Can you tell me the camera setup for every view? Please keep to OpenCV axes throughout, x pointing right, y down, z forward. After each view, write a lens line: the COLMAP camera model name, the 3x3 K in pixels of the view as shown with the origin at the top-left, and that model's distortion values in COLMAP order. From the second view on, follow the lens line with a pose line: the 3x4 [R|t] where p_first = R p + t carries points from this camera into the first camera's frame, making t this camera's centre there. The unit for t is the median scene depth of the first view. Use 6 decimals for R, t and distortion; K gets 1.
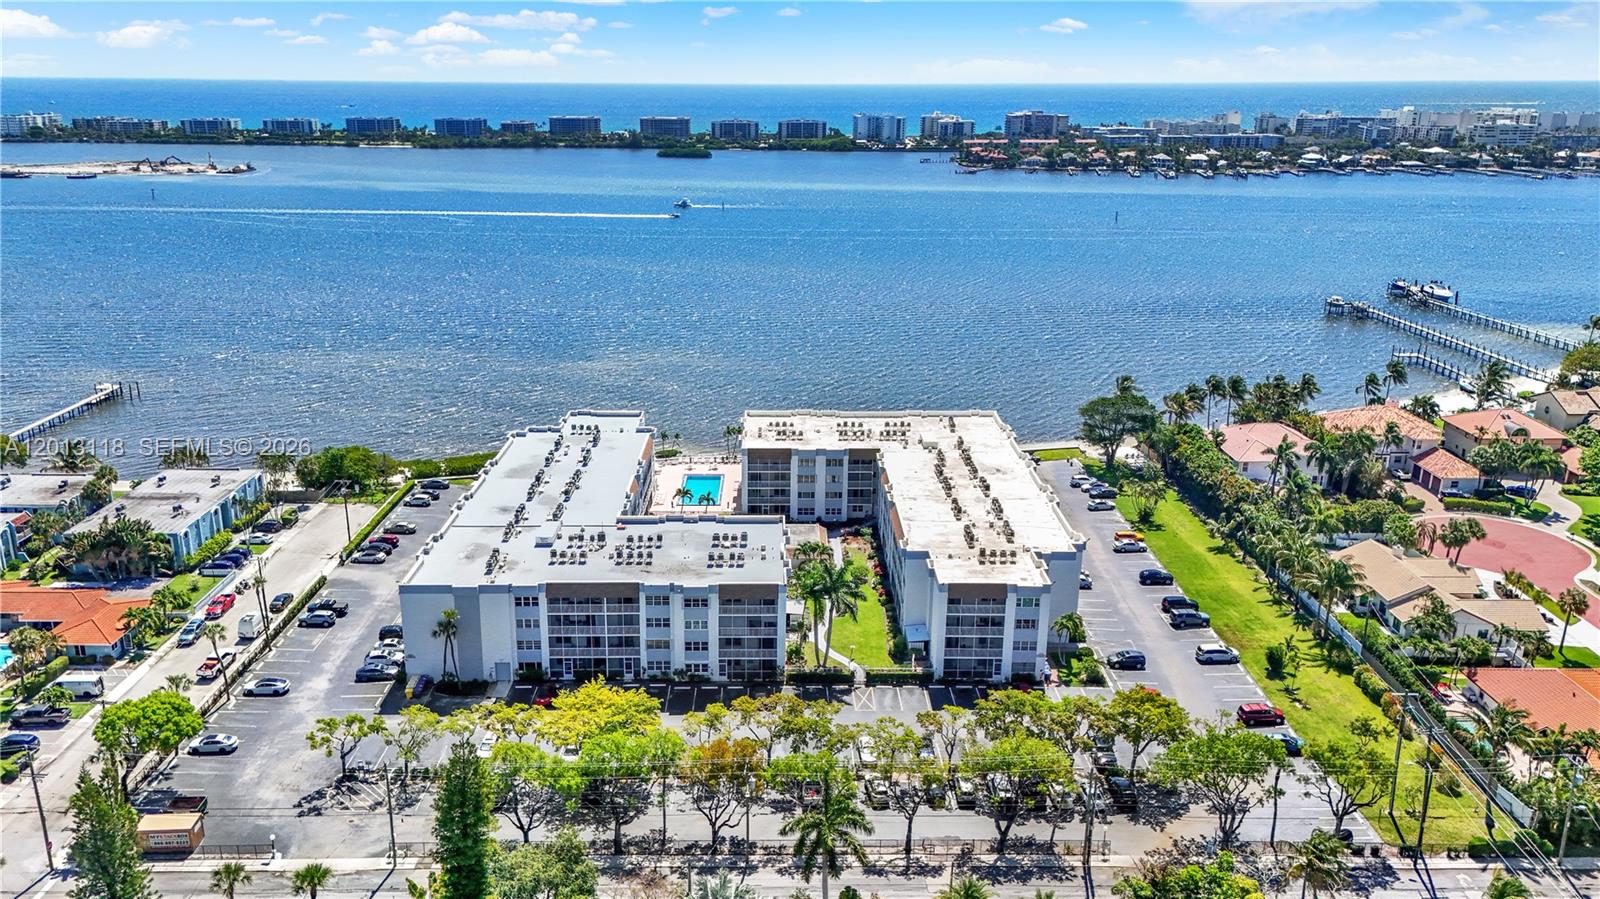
lens RADIAL K [[1211.1, 0, 758.5], [0, 1211.1, 452.7], [0, 0, 1]] dist [0.064520, -0.058425]
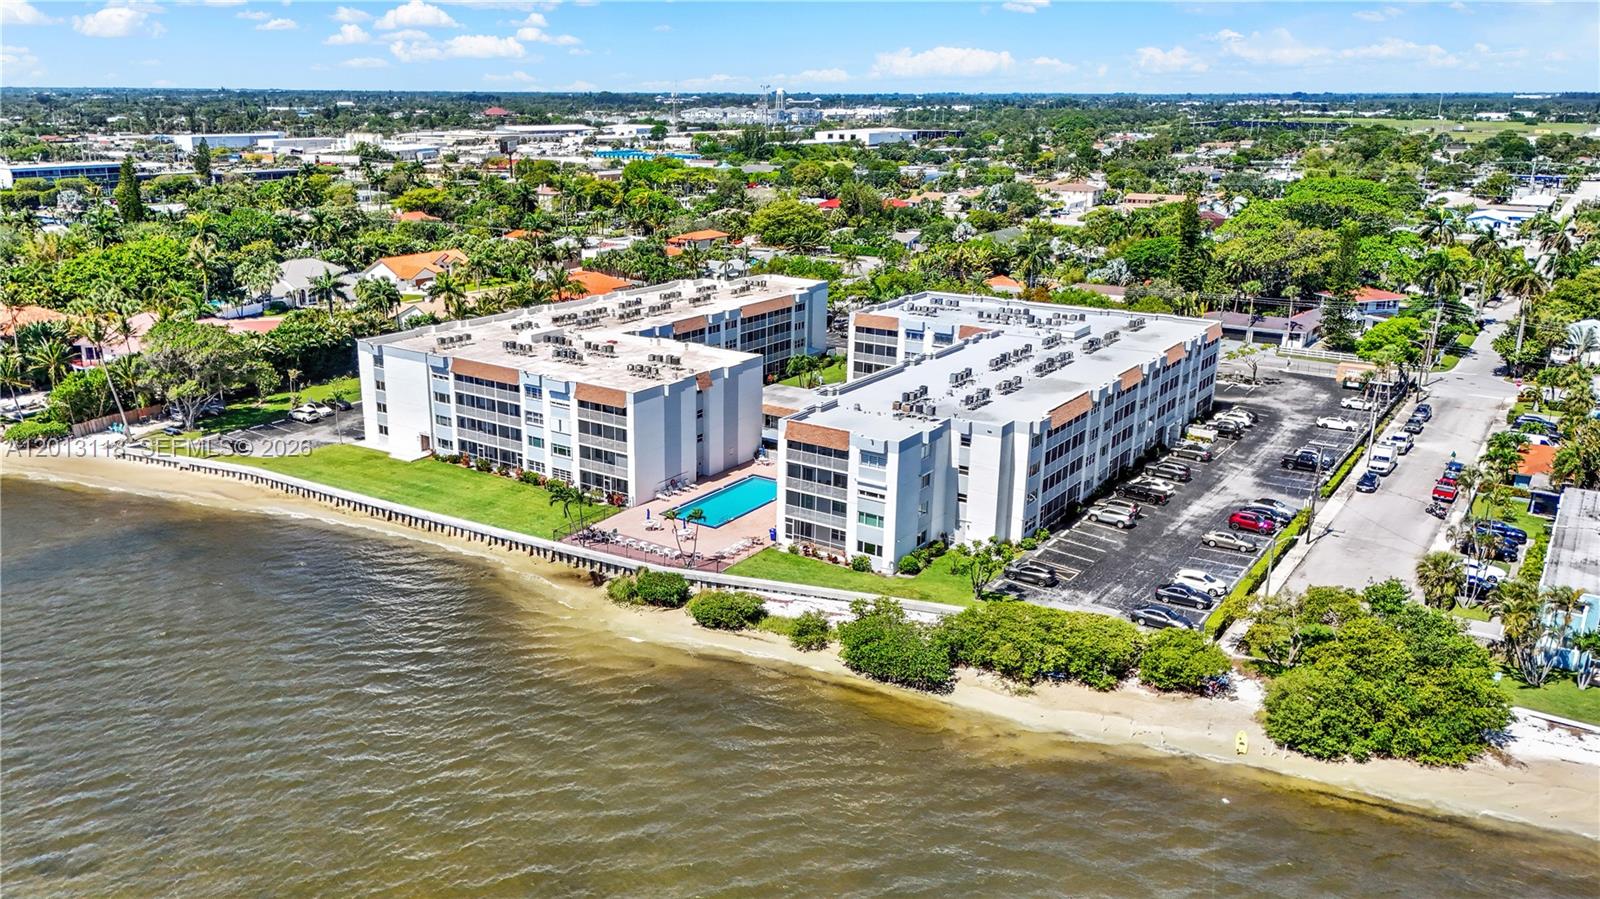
lens RADIAL K [[1211.1, 0, 758.5], [0, 1211.1, 452.7], [0, 0, 1]] dist [0.064520, -0.058425]
pose [[0.806996, 0.165570, -0.566872, 0.110108], [-0.169234, 0.984473, 0.046621, 0.018009], [0.565789, 0.058311, 0.822486, 0.064617]]
